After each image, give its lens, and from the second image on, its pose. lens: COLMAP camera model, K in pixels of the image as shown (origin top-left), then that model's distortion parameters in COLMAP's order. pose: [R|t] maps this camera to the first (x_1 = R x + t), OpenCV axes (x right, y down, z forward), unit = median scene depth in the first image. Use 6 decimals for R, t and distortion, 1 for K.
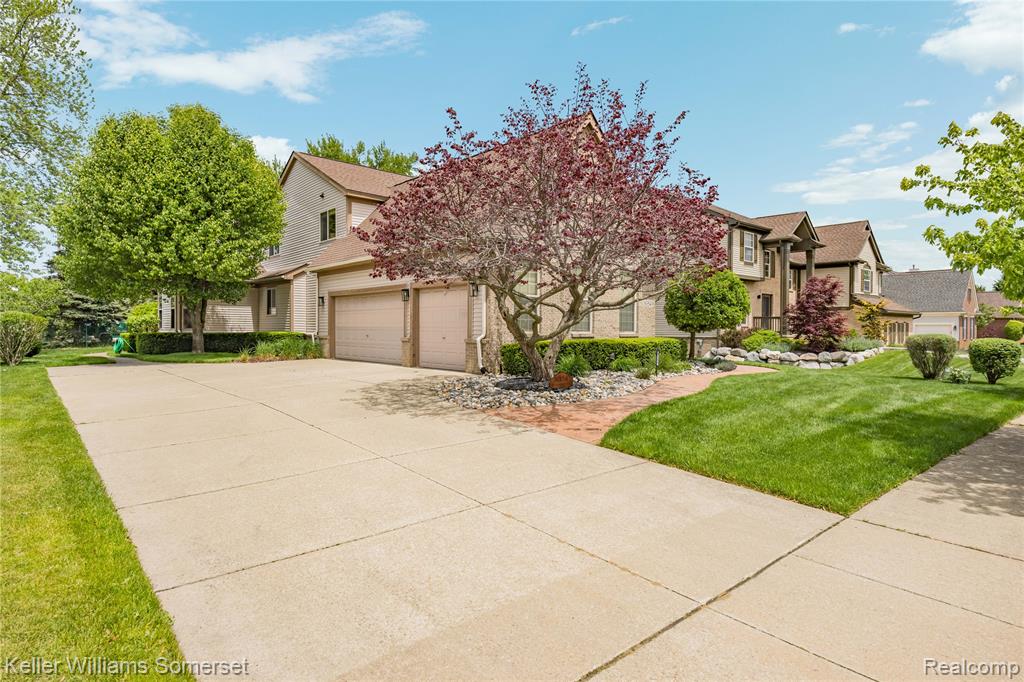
lens RADIAL K [[551.5, 0, 514.8], [0, 551.5, 339.9], [0, 0, 1]] dist [-0.015116, -0.001410]
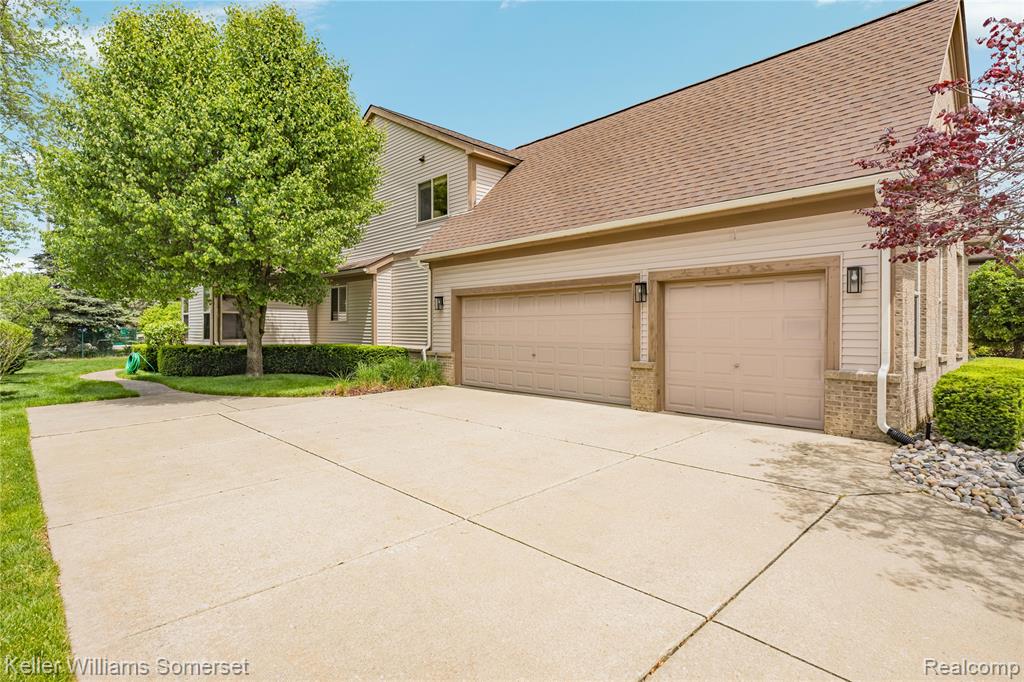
lens RADIAL K [[519.2, 0, 507.1], [0, 519.2, 337.5], [0, 0, 1]] dist [0.000287, -0.000528]
pose [[0.999617, -0.001164, 0.027639, -0.283765], [0.001353, 0.999976, -0.006828, -0.021795], [-0.027630, 0.006863, 0.999595, 0.338229]]
